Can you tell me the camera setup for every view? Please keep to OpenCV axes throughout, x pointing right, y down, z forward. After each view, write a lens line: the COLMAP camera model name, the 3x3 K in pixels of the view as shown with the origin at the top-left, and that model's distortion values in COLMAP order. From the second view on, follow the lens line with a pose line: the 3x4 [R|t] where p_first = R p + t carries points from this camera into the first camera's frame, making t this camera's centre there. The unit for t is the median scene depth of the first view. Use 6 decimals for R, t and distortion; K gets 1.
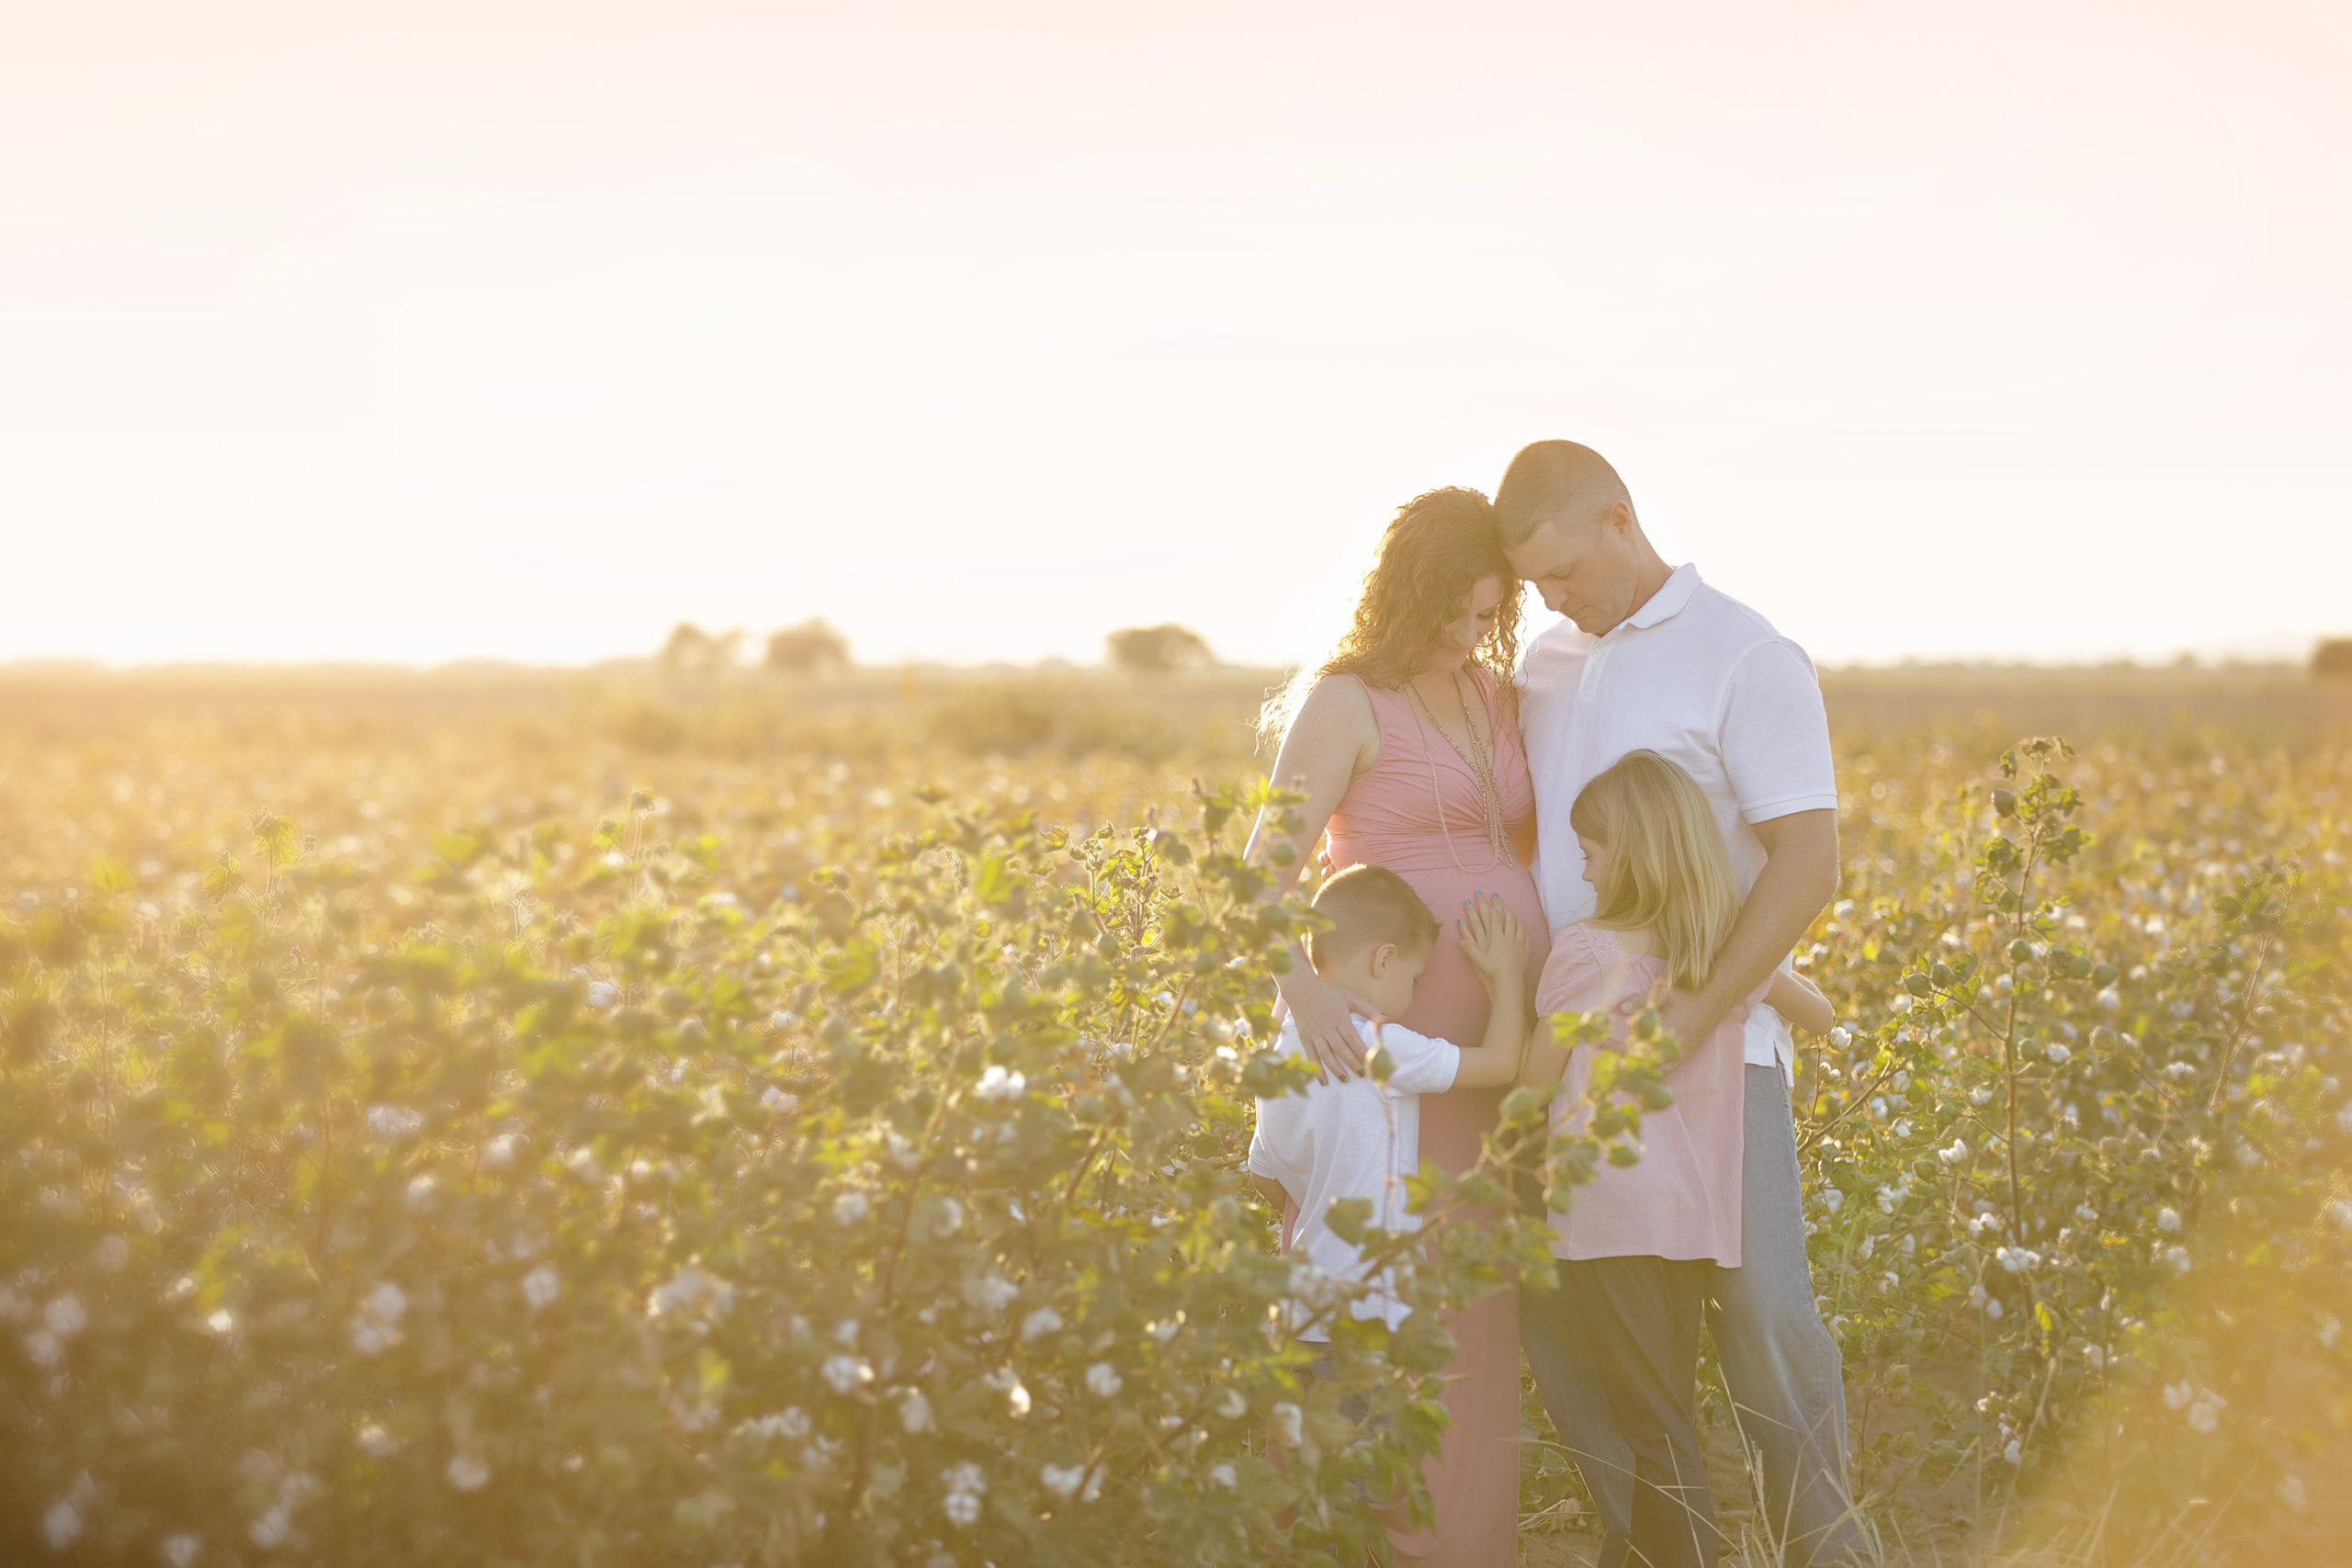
lens RADIAL K [[7276.6, 0, 1253.4], [0, 7276.6, 706.4], [0, 0, 1]] dist [0.149927, 0.000000]
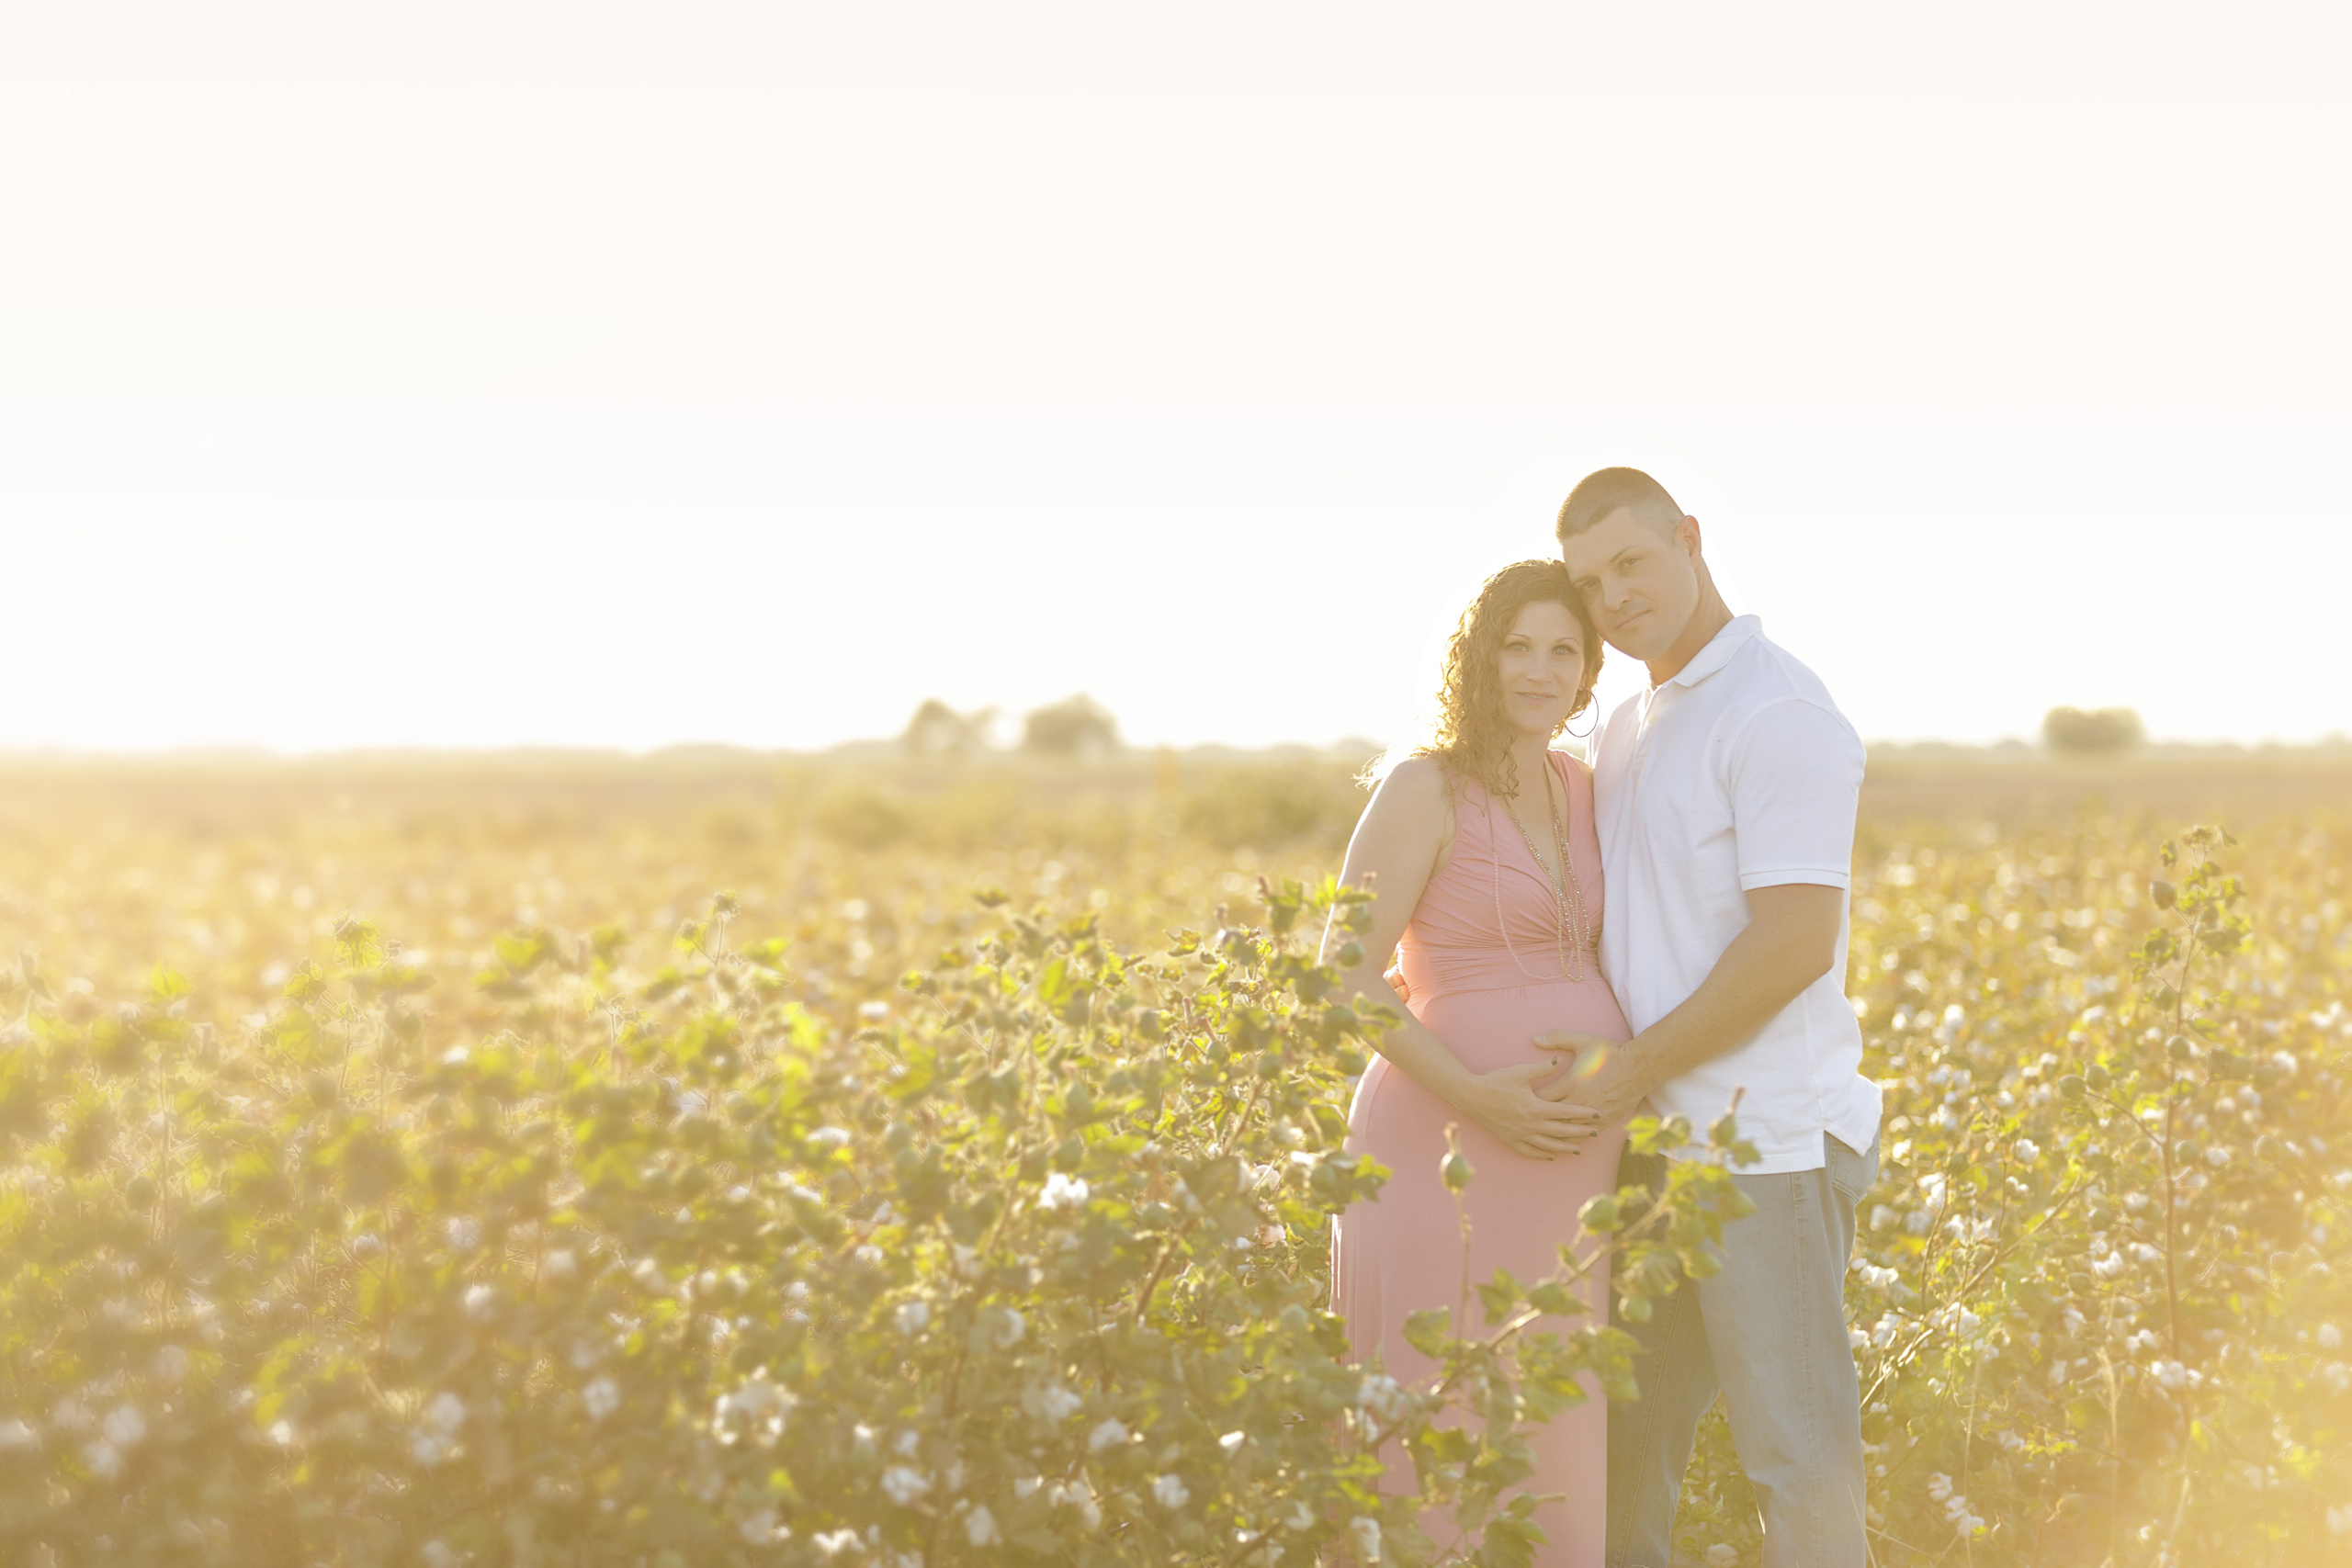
lens RADIAL K [[8304.7, 0, 1166.0], [0, 8304.7, 784.9], [0, 0, 1]] dist [-0.011582, 0.000000]
pose [[0.998785, -0.004712, -0.049051, 0.032801], [0.004668, 0.999989, -0.001010, -0.001561], [0.049055, 0.000779, 0.998796, -0.111734]]
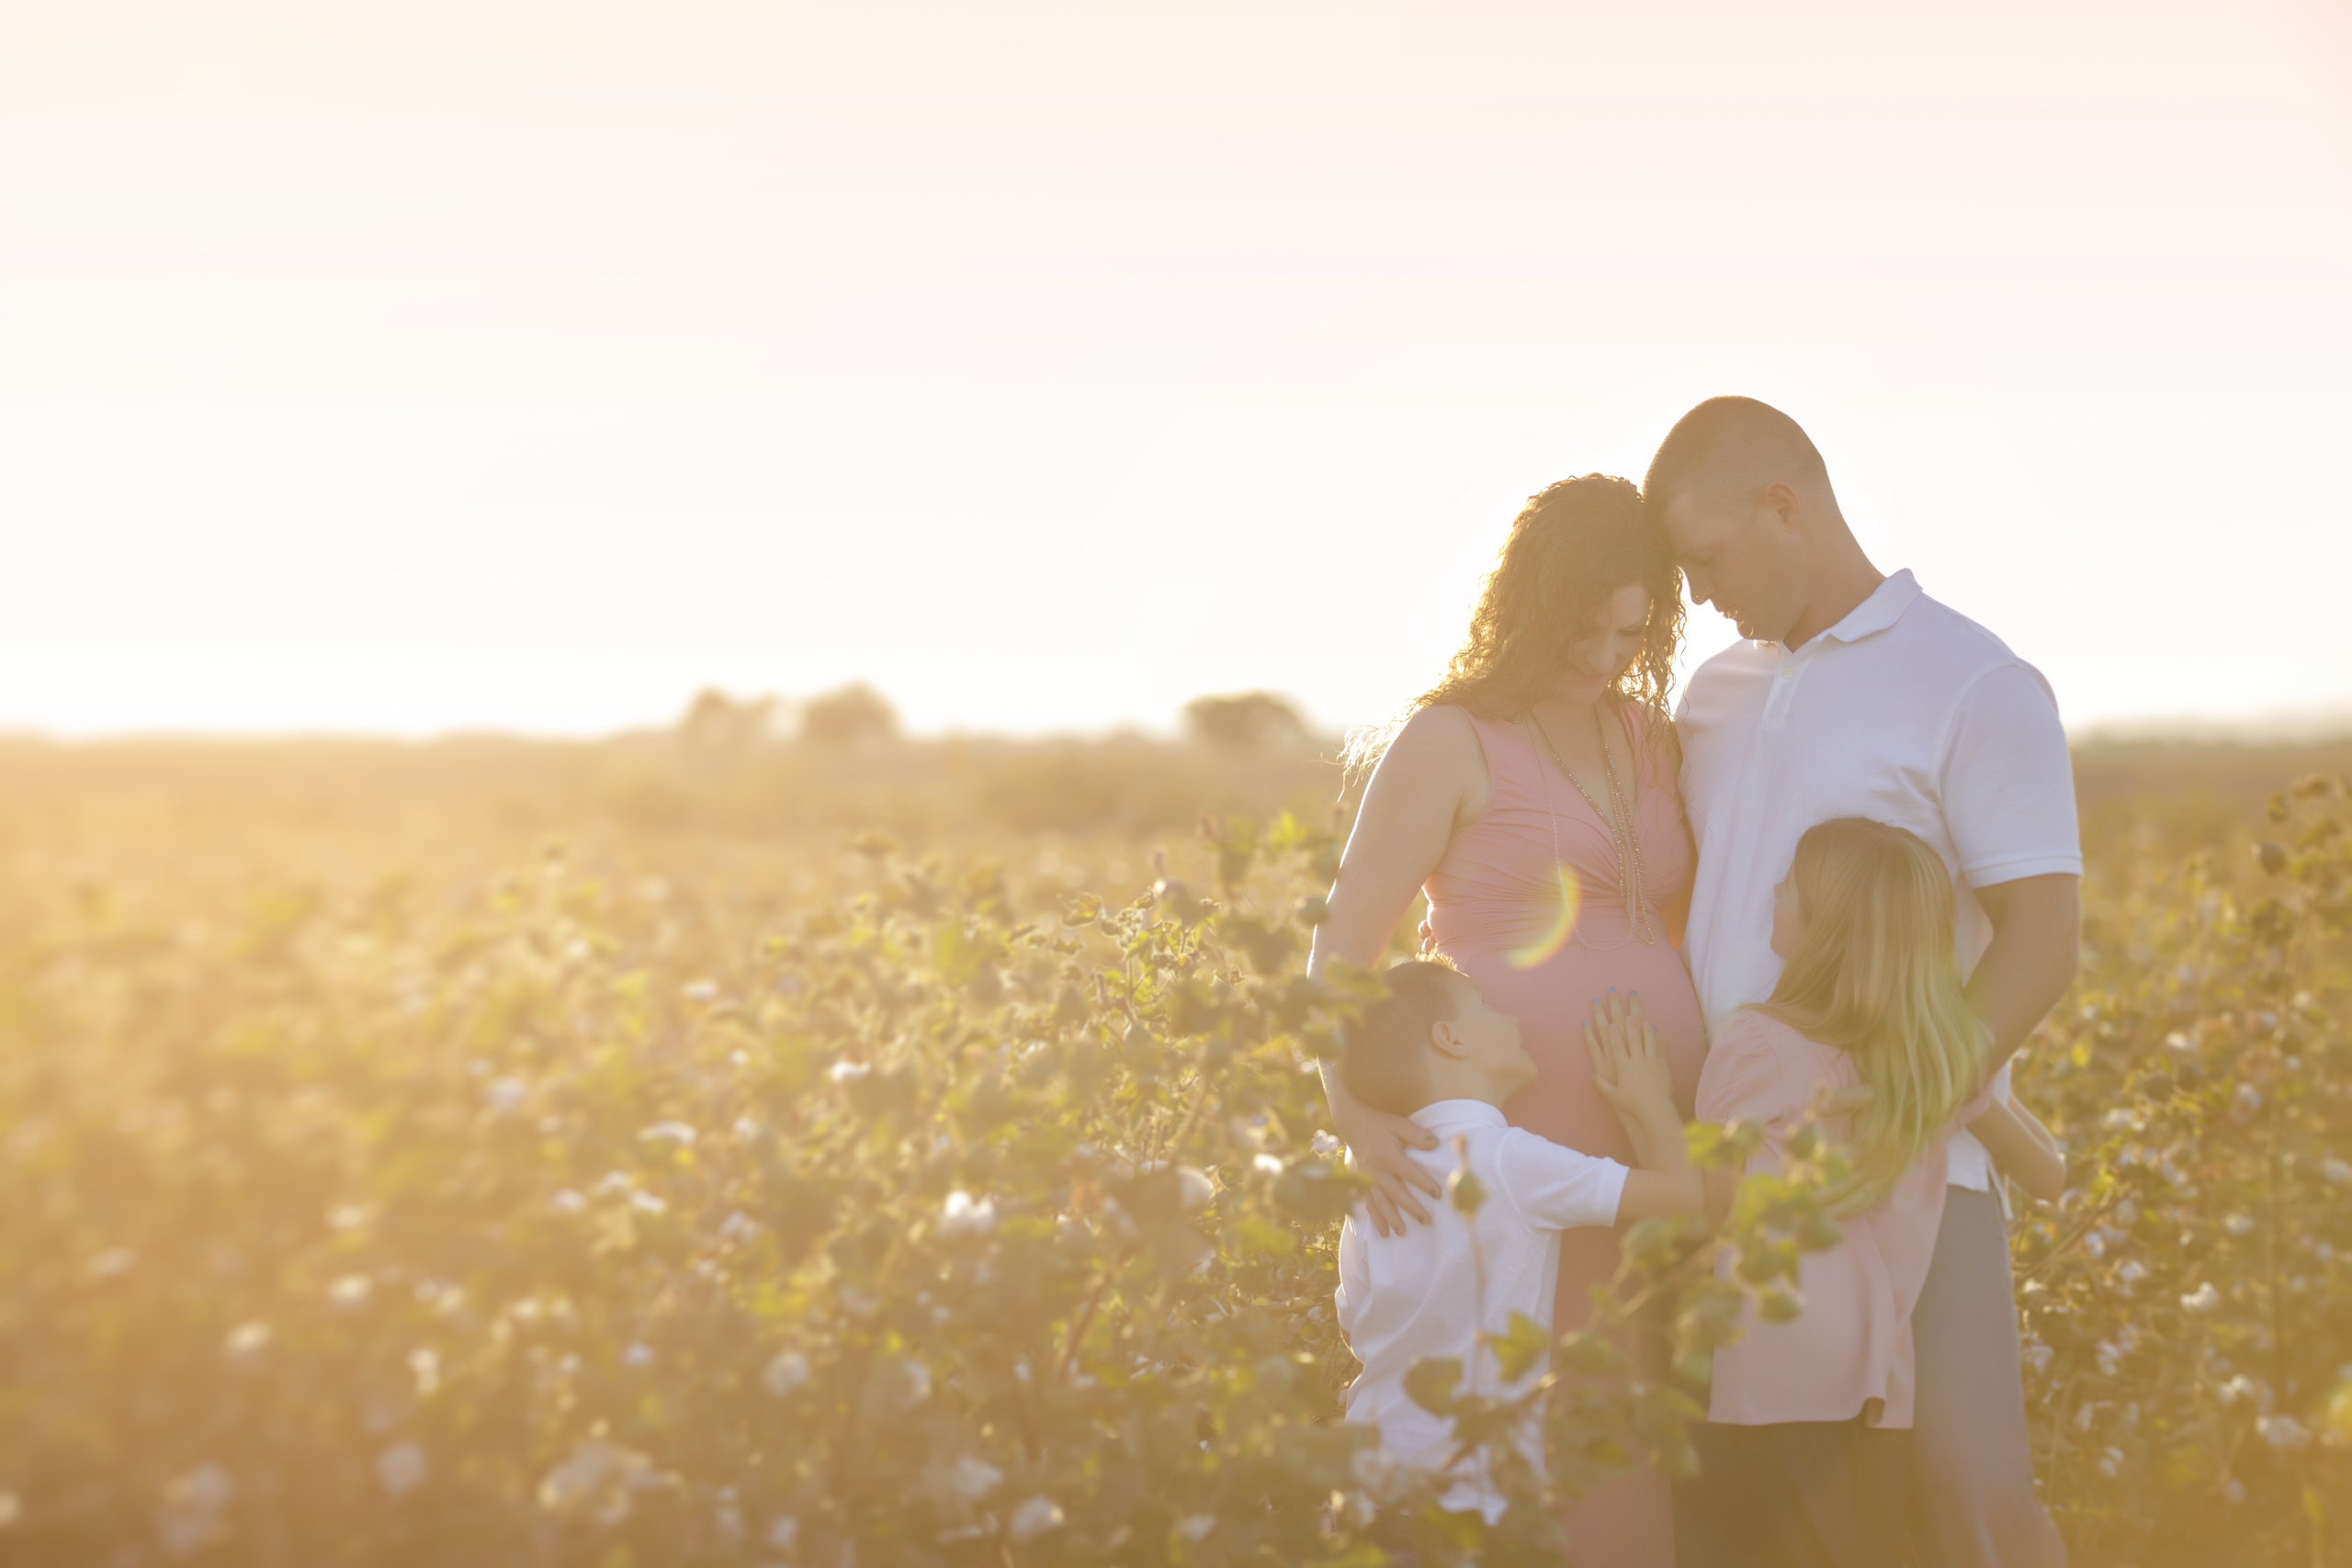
lens RADIAL K [[8304.7, 0, 1186.0], [0, 8304.7, 784.1], [0, 0, 1]] dist [-0.011582, 0.000000]
pose [[0.999790, 0.002640, -0.020316, 0.004613], [-0.002642, 0.999997, -0.000056, 0.006144], [0.020316, 0.000110, 0.999794, 0.110715]]
